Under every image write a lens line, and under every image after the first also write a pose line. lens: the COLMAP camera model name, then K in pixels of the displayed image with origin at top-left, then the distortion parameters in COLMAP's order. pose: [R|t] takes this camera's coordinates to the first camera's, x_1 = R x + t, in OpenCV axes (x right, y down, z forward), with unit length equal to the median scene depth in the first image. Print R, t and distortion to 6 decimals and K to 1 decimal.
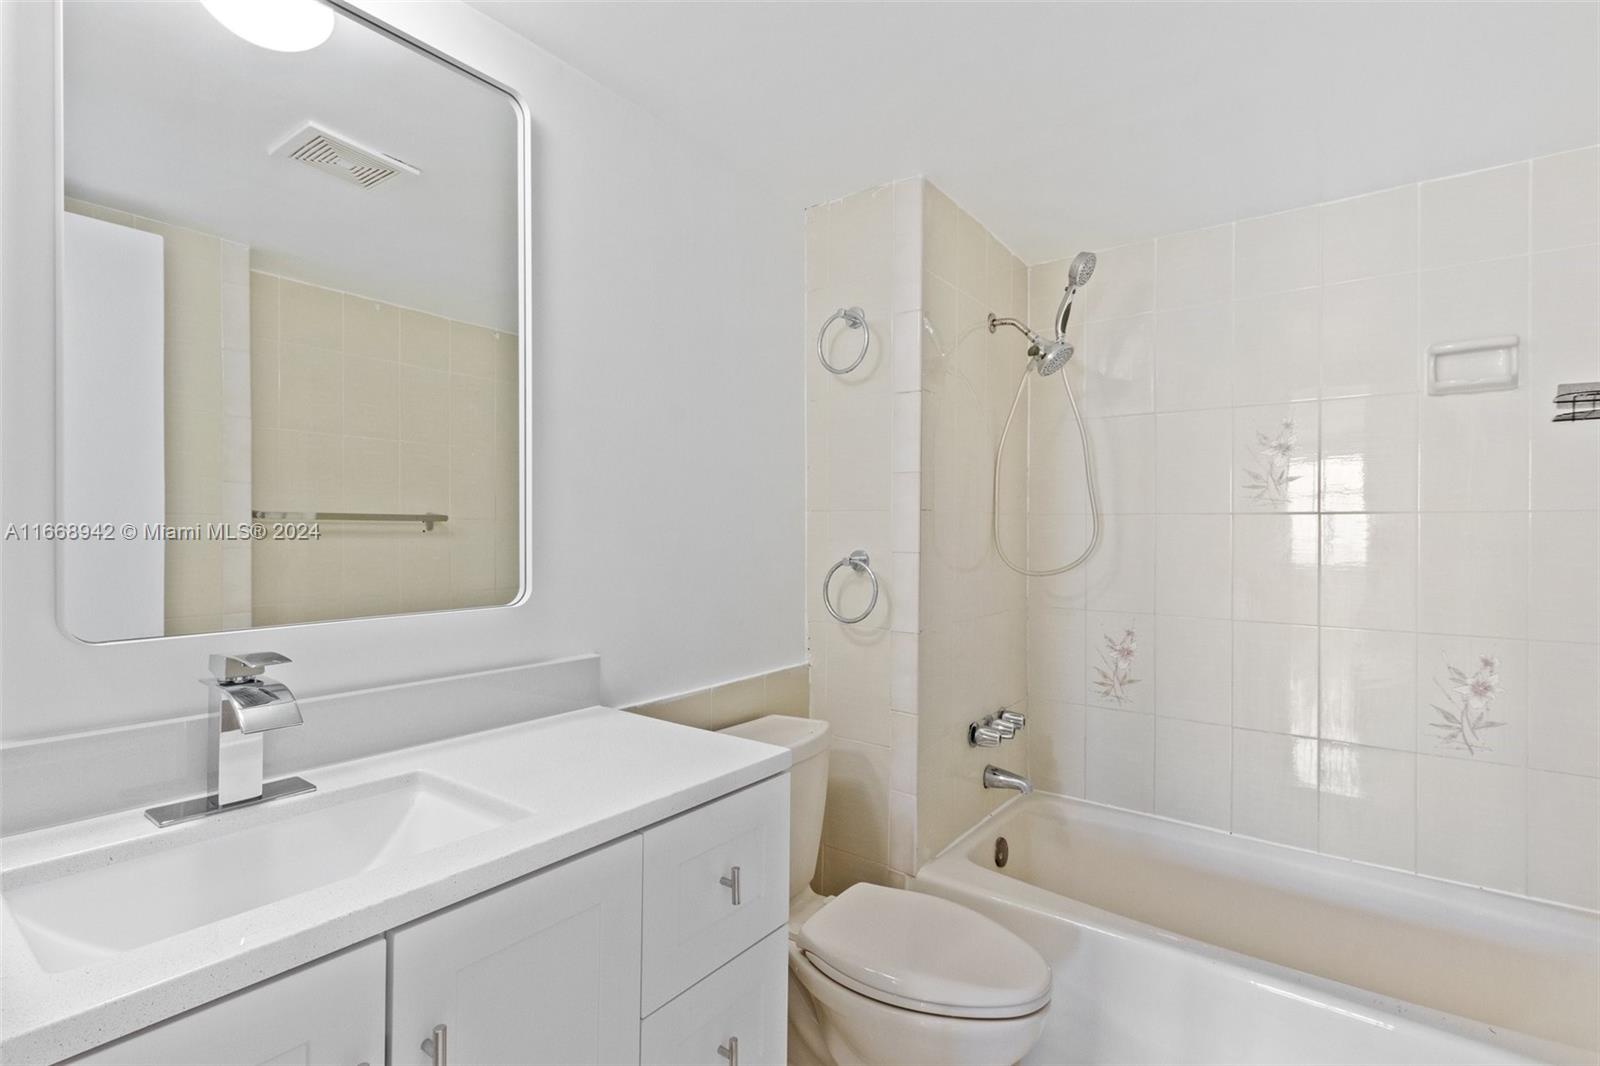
lens RADIAL K [[755.2, 0, 783.6], [0, 755.2, 538.1], [0, 0, 1]] dist [0.009139, -0.000309]
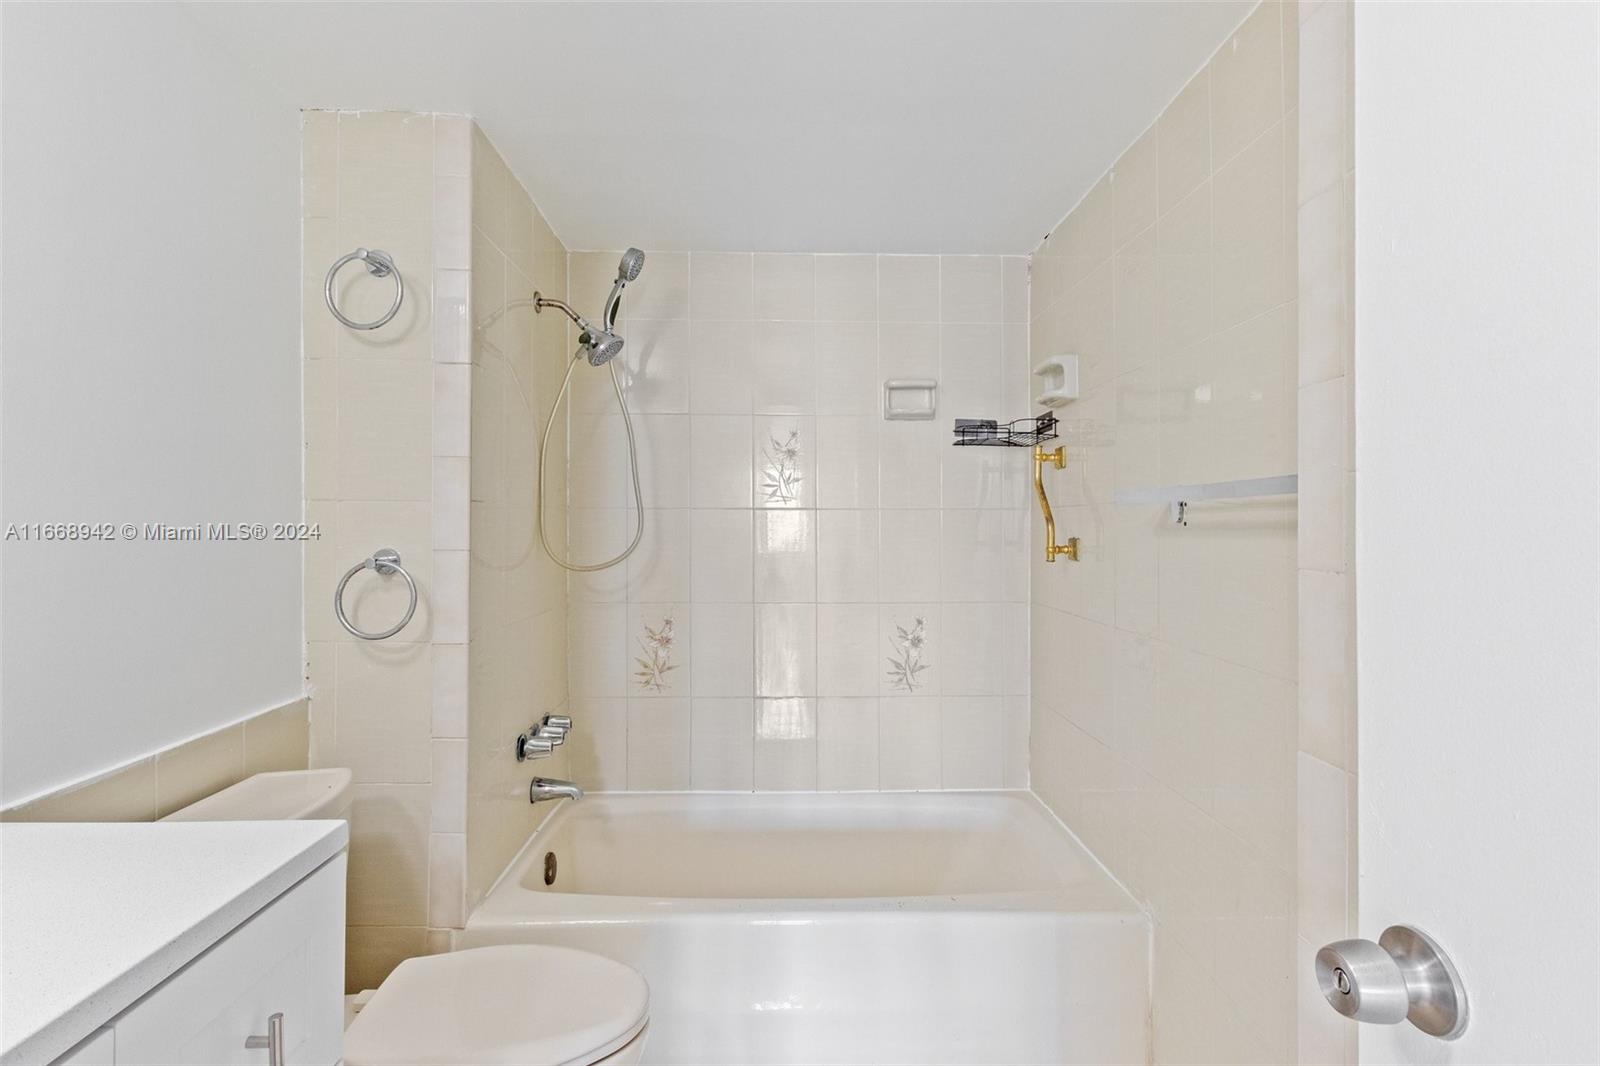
lens RADIAL K [[755.2, 0, 802.3], [0, 755.2, 524.0], [0, 0, 1]] dist [0.009139, -0.000309]
pose [[0.777464, -0.002377, 0.628923, -0.066012], [0.009583, 0.999922, -0.008068, 0.000101], [-0.628854, 0.012300, 0.777426, 0.082844]]
